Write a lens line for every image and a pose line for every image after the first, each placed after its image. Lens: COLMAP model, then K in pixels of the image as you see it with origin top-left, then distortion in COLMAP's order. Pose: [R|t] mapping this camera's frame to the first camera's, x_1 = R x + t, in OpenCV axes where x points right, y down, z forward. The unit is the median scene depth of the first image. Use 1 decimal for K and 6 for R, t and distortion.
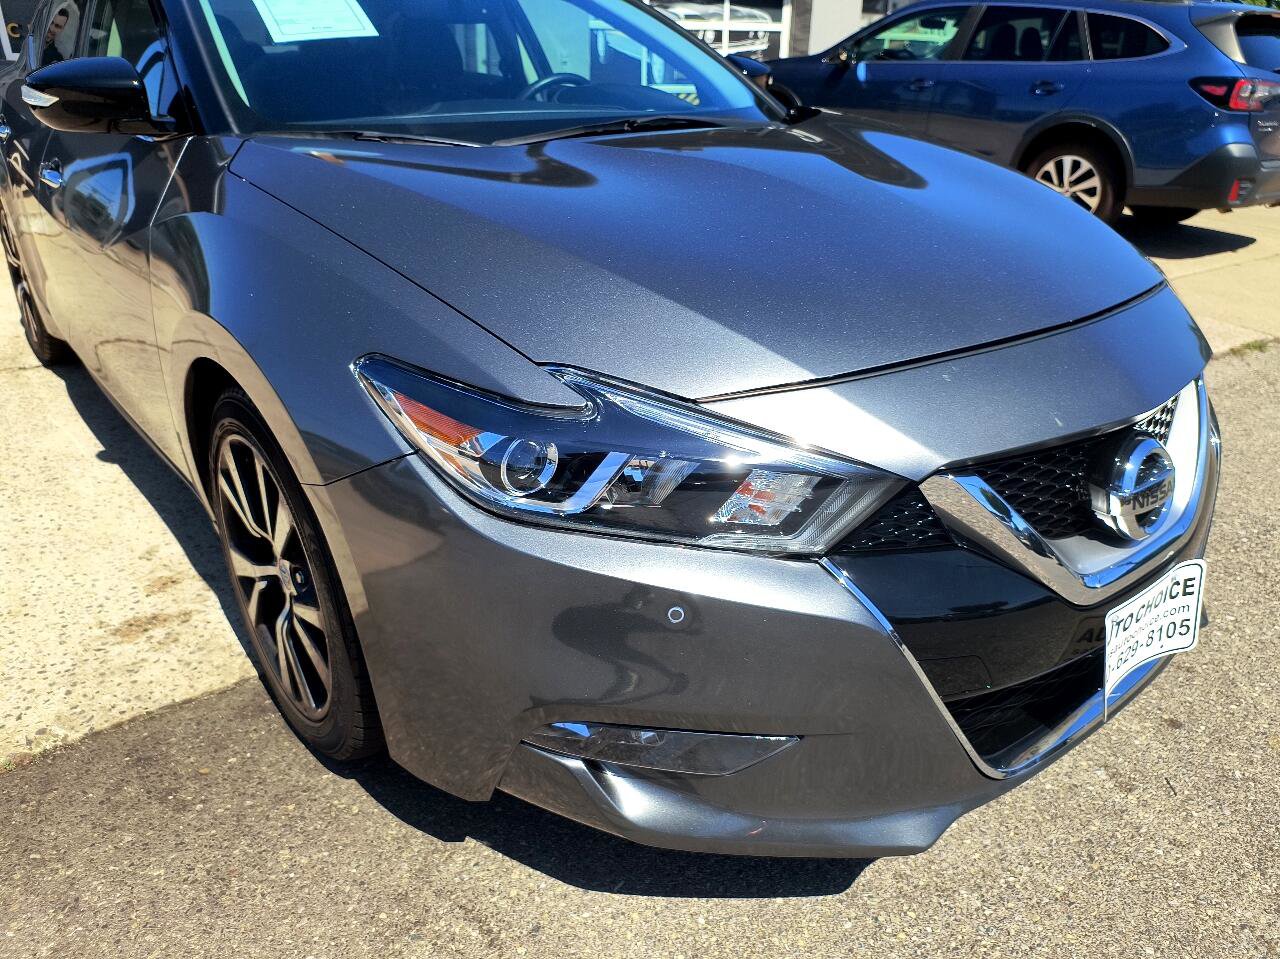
lens RADIAL K [[945.7, 0, 645.1], [0, 945.7, 474.1], [0, 0, 1]] dist [0.013450, -0.049698]
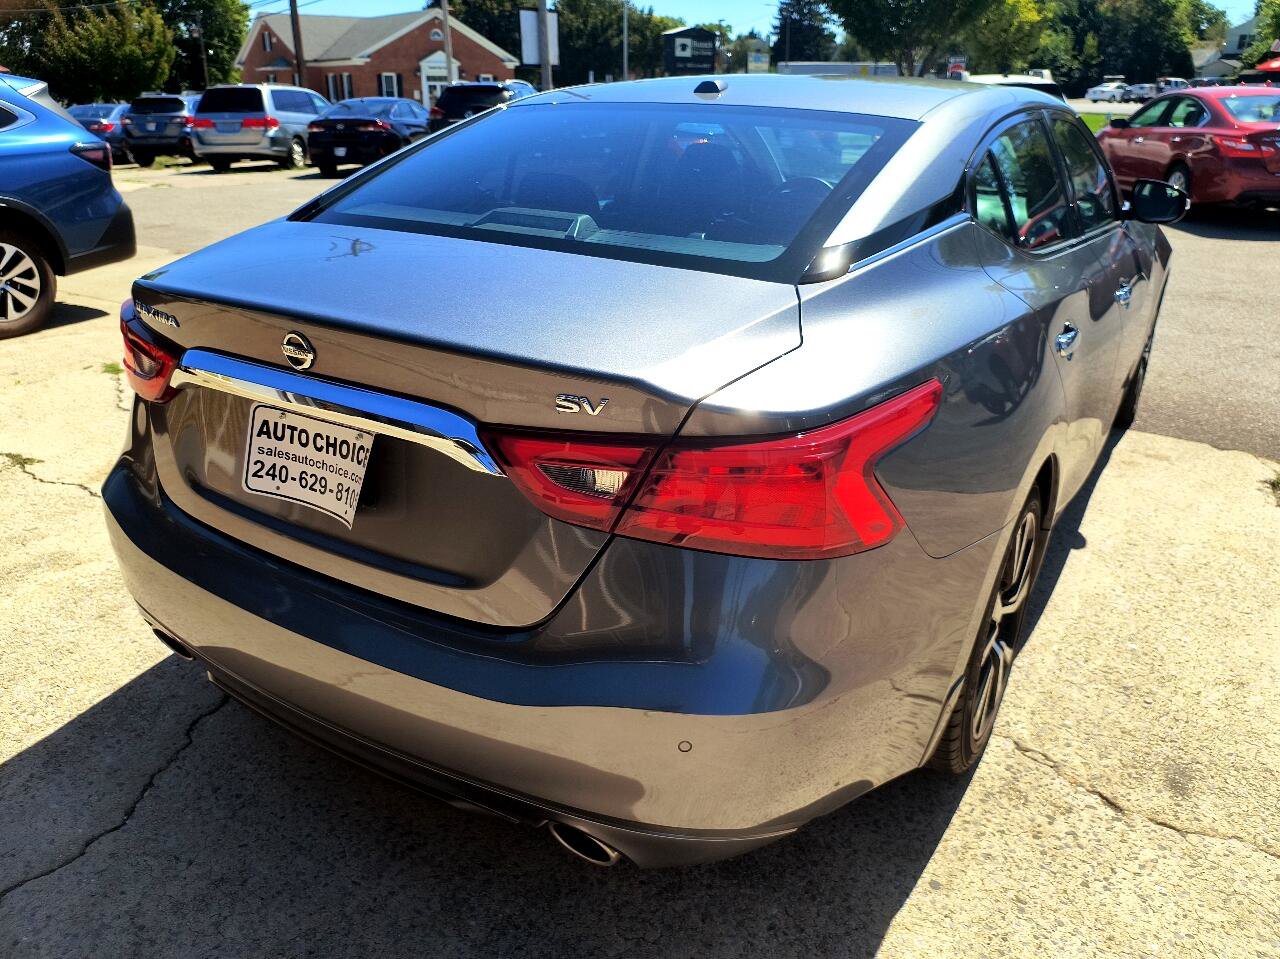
lens RADIAL K [[940.1, 0, 630.4], [0, 940.1, 475.9], [0, 0, 1]] dist [0.032989, -0.075286]
pose [[-0.321889, -0.374097, 0.869735, -2.137868], [0.375771, 0.792694, 0.480033, -1.302508], [-0.869013, 0.481339, -0.114585, 2.468003]]
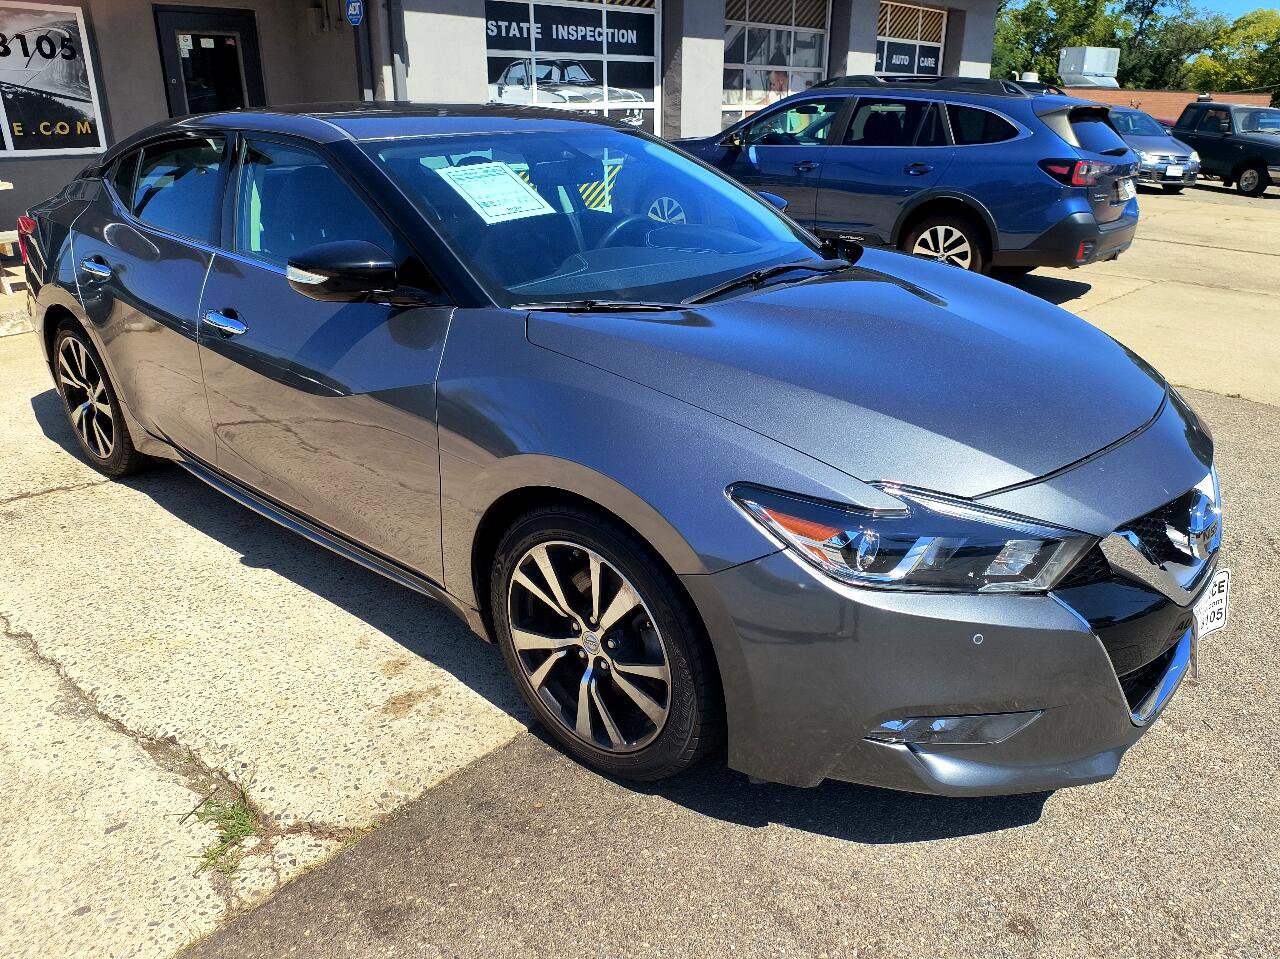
lens RADIAL K [[938.9, 0, 647.2], [0, 938.9, 471.8], [0, 0, 1]] dist [0.027371, -0.065624]
pose [[0.983367, -0.077743, 0.164153, -0.456399], [0.085066, 0.995648, -0.038052, -0.068876], [-0.160481, 0.051383, 0.985701, -0.280185]]
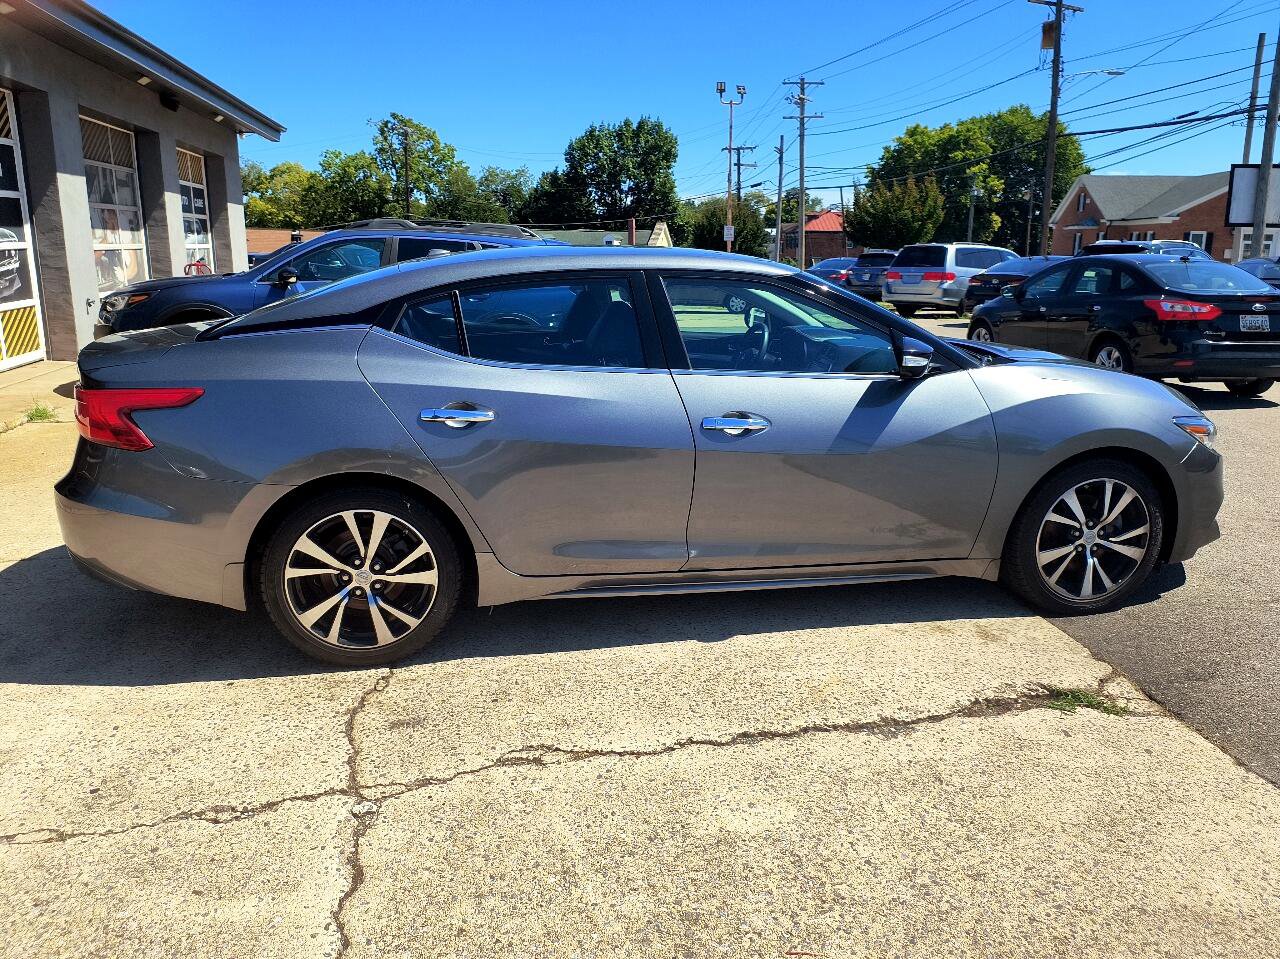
lens RADIAL K [[940.1, 0, 630.4], [0, 940.1, 475.9], [0, 0, 1]] dist [0.032989, -0.075286]
pose [[0.467719, -0.224549, 0.854878, -2.613132], [0.363701, 0.930409, 0.045401, -0.506044], [-0.805581, 0.289686, 0.516838, 0.611413]]
